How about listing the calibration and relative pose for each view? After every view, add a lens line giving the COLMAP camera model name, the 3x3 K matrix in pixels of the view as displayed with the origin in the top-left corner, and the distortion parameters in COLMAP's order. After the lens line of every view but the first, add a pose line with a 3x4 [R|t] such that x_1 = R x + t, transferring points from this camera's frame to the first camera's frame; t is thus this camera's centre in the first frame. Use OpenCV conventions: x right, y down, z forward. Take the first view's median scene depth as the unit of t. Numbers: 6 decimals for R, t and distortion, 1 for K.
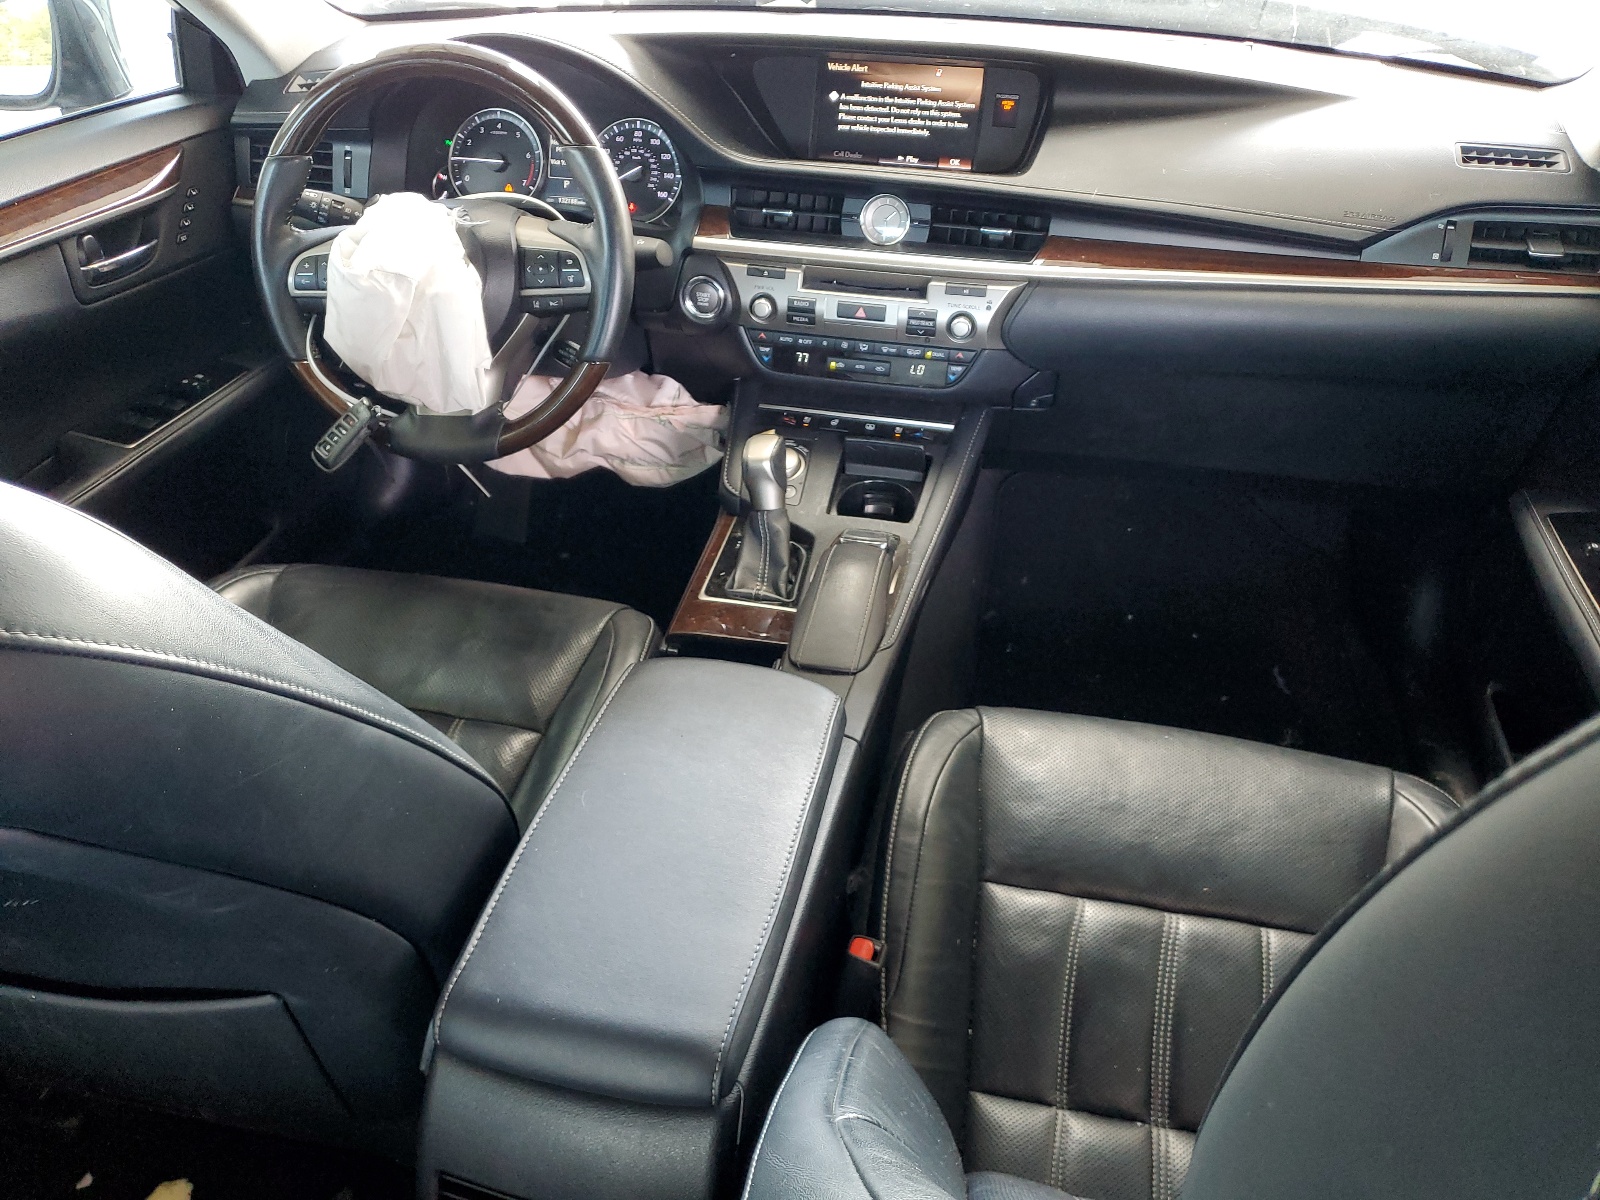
lens RADIAL K [[1216.6, 0, 799.1], [0, 1216.6, 599.7], [0, 0, 1]] dist [0.000245, -0.000596]
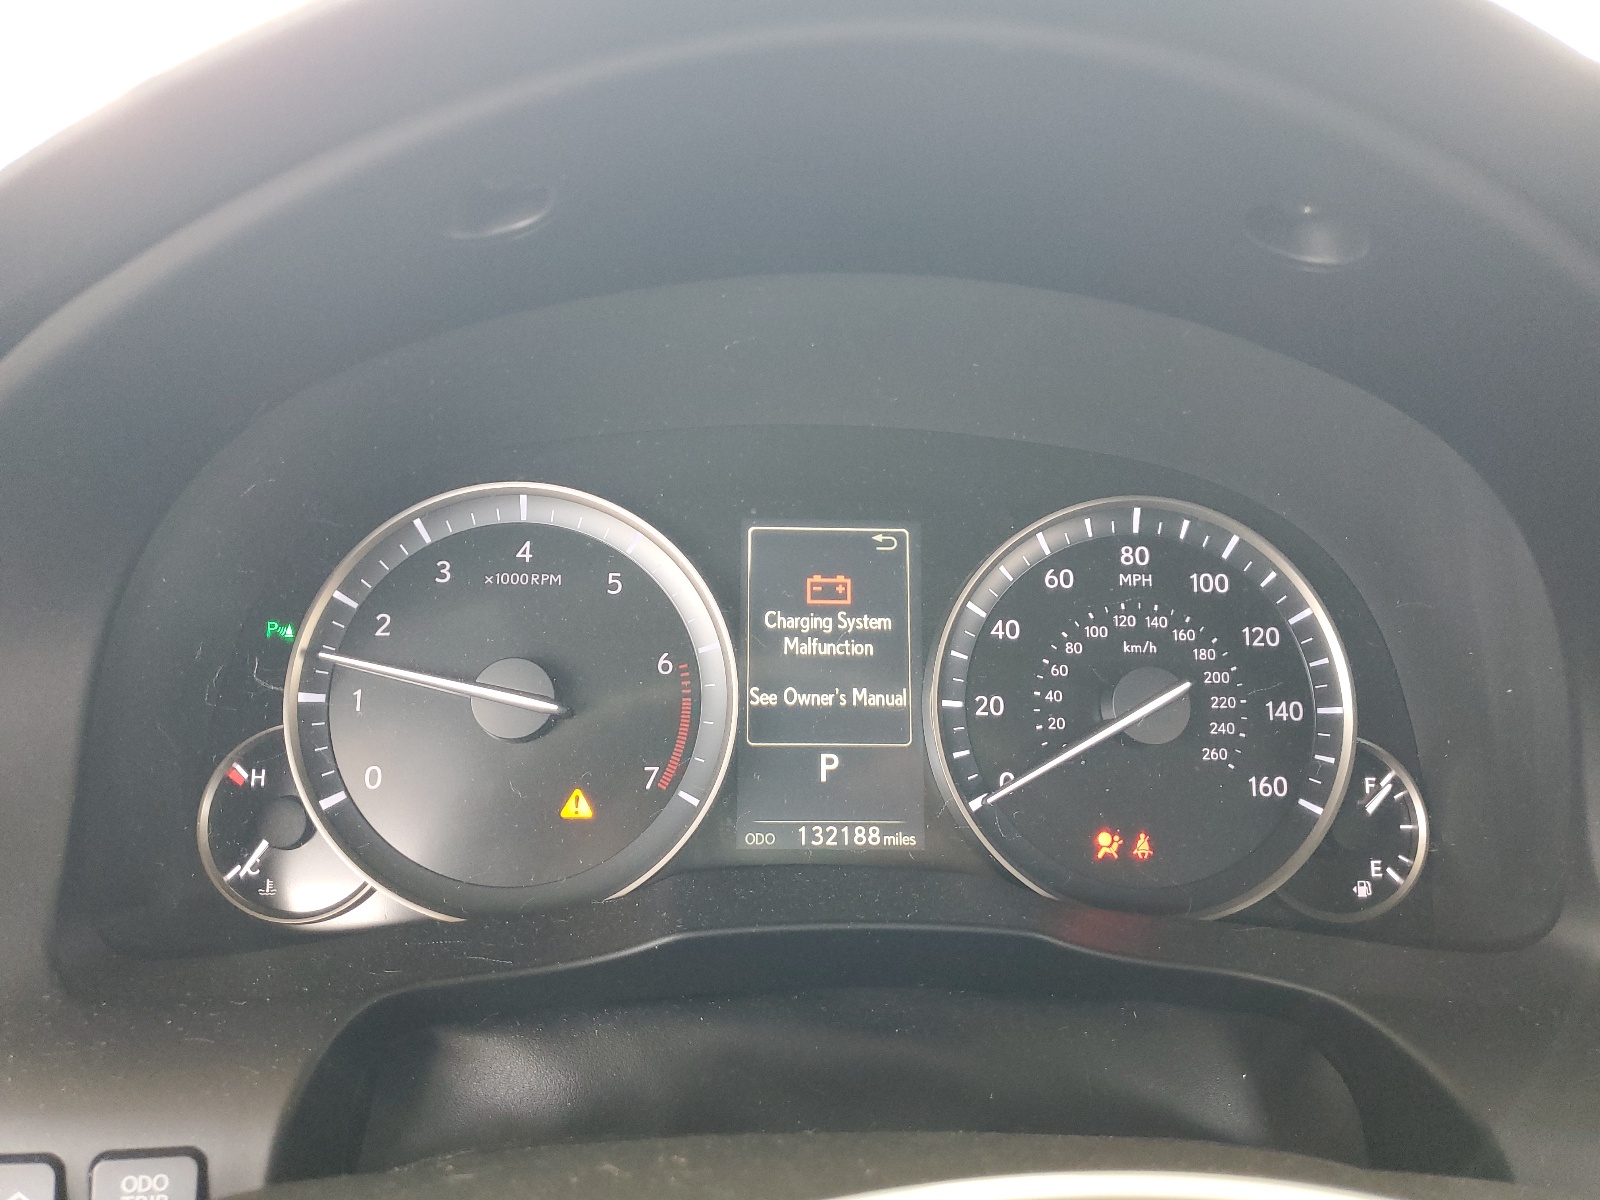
lens RADIAL K [[1216.6, 0, 800.3], [0, 1216.6, 600.0], [0, 0, 1]] dist [0.000245, -0.000596]
pose [[0.961700, -0.055490, 0.268428, -0.263039], [0.138308, 0.943722, -0.300431, -0.308592], [-0.236651, 0.326051, 0.915253, 0.790676]]
